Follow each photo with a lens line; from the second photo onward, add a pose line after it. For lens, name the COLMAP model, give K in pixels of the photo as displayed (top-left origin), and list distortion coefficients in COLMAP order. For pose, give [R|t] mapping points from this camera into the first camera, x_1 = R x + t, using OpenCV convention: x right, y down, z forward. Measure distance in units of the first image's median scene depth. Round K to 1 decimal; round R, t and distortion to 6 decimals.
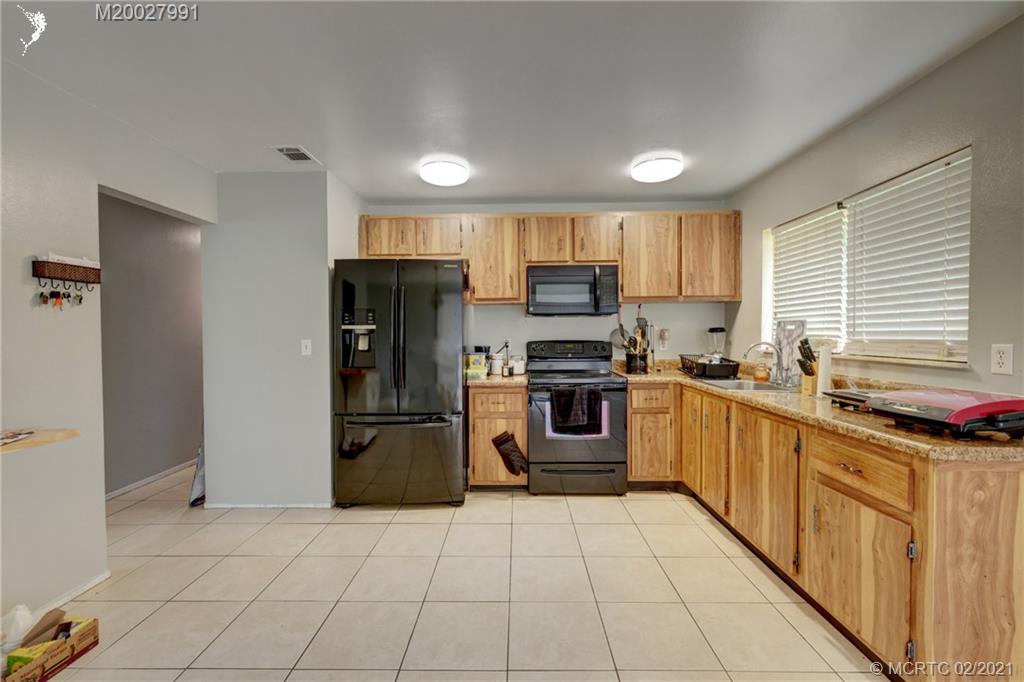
lens RADIAL K [[426.8, 0, 504.4], [0, 426.8, 337.1], [0, 0, 1]] dist [-0.000568, -0.001307]
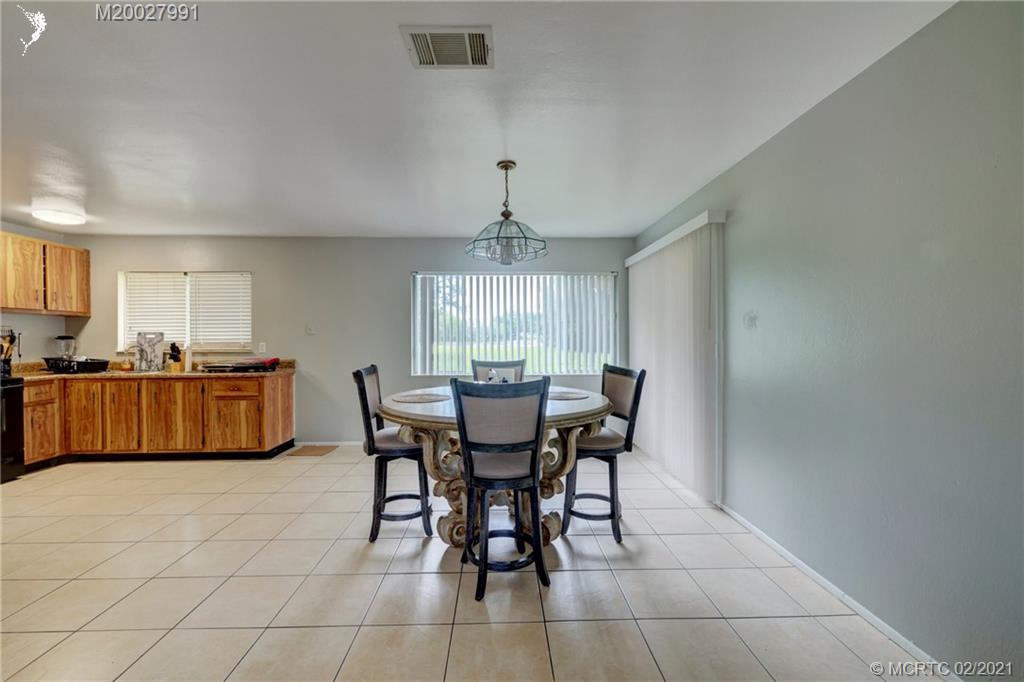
lens RADIAL K [[426.8, 0, 517.4], [0, 426.8, 340.7], [0, 0, 1]] dist [-0.000568, -0.001307]
pose [[-0.059304, -0.003381, 0.998234, -0.992654], [0.015159, 0.999876, 0.004287, 0.008546], [-0.998125, 0.015387, -0.059246, -0.313742]]
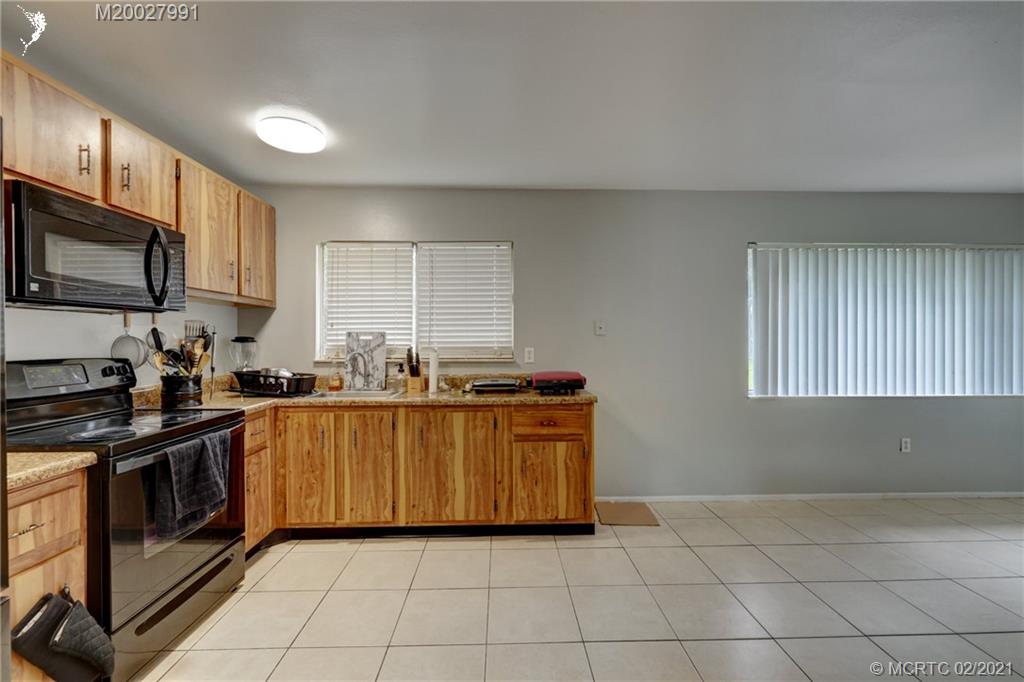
lens RADIAL K [[426.8, 0, 512.5], [0, 426.8, 340.4], [0, 0, 1]] dist [-0.000568, -0.001307]
pose [[-0.060357, 0.003982, 0.998169, -0.425765], [0.012507, 0.999917, -0.003232, -0.006975], [-0.998098, 0.012289, -0.060402, 0.619039]]
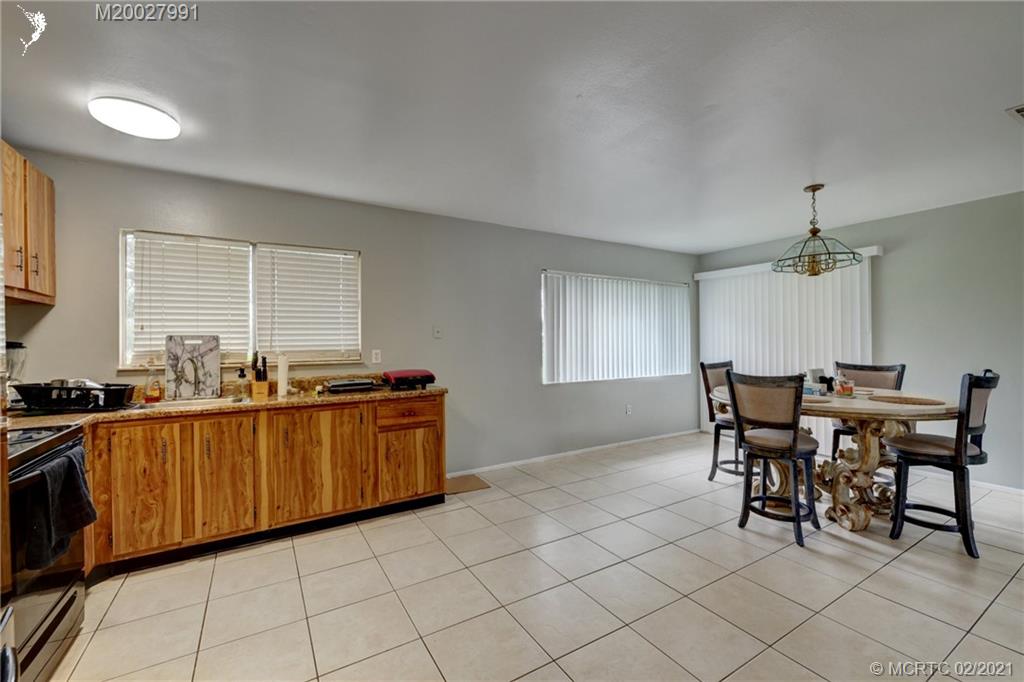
lens RADIAL K [[426.8, 0, 514.9], [0, 426.8, 341.4], [0, 0, 1]] dist [-0.000568, -0.001307]
pose [[-0.550393, 0.011254, 0.834830, -0.545603], [0.021303, 0.999773, 0.000567, -0.007425], [-0.834634, 0.018097, -0.550508, 0.832396]]
